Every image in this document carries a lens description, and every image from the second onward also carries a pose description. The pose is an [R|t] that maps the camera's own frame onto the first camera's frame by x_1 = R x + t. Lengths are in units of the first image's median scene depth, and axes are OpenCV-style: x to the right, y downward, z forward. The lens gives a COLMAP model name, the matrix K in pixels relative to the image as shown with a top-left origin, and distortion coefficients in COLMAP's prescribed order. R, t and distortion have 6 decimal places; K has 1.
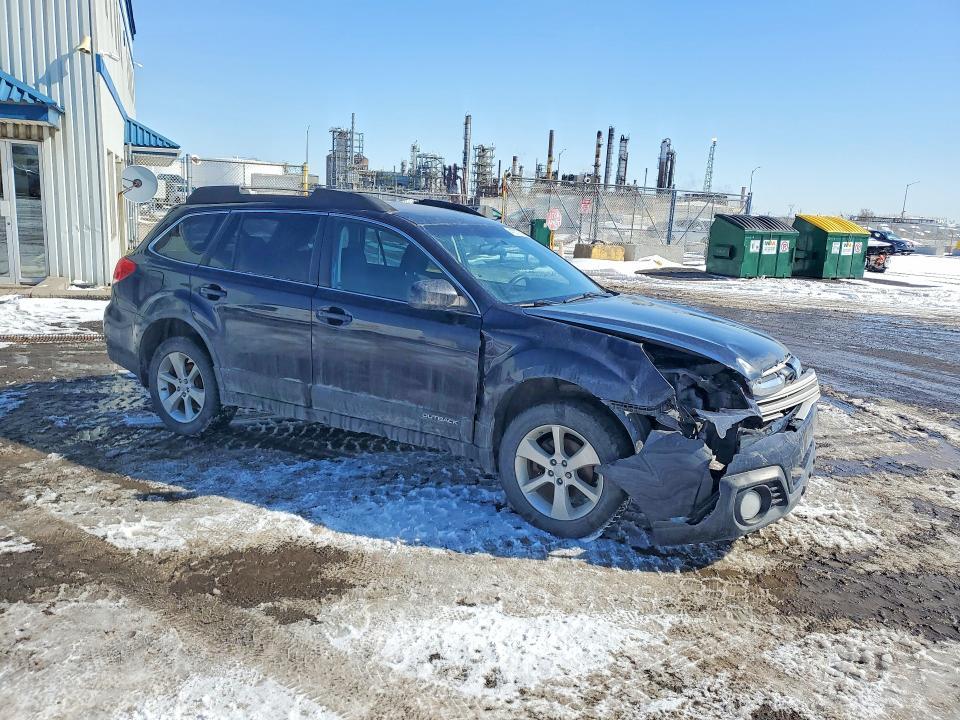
lens RADIAL K [[750.1, 0, 480.0], [0, 750.1, 360.0], [0, 0, 1]] dist [0.078855, 0.001382]
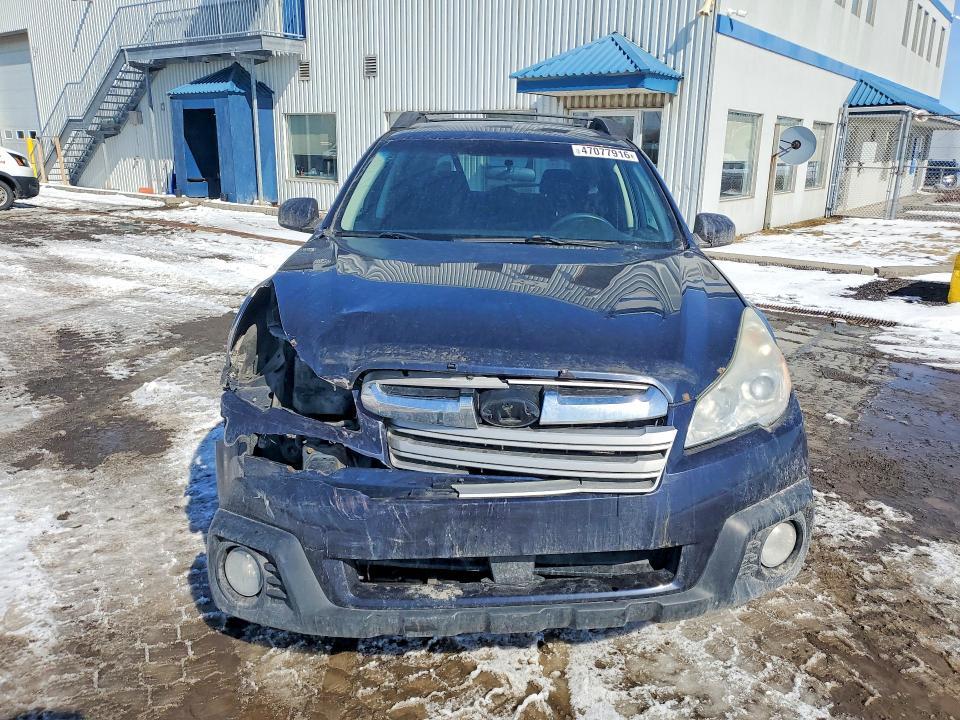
lens RADIAL K [[762.6, 0, 480.0], [0, 762.6, 360.0], [0, 0, 1]] dist [0.007494, 0.007032]
pose [[0.489283, 0.183953, -0.852504, 0.288120], [-0.166130, 0.979262, 0.115956, -0.018315], [0.856156, 0.084891, 0.509696, 0.269342]]
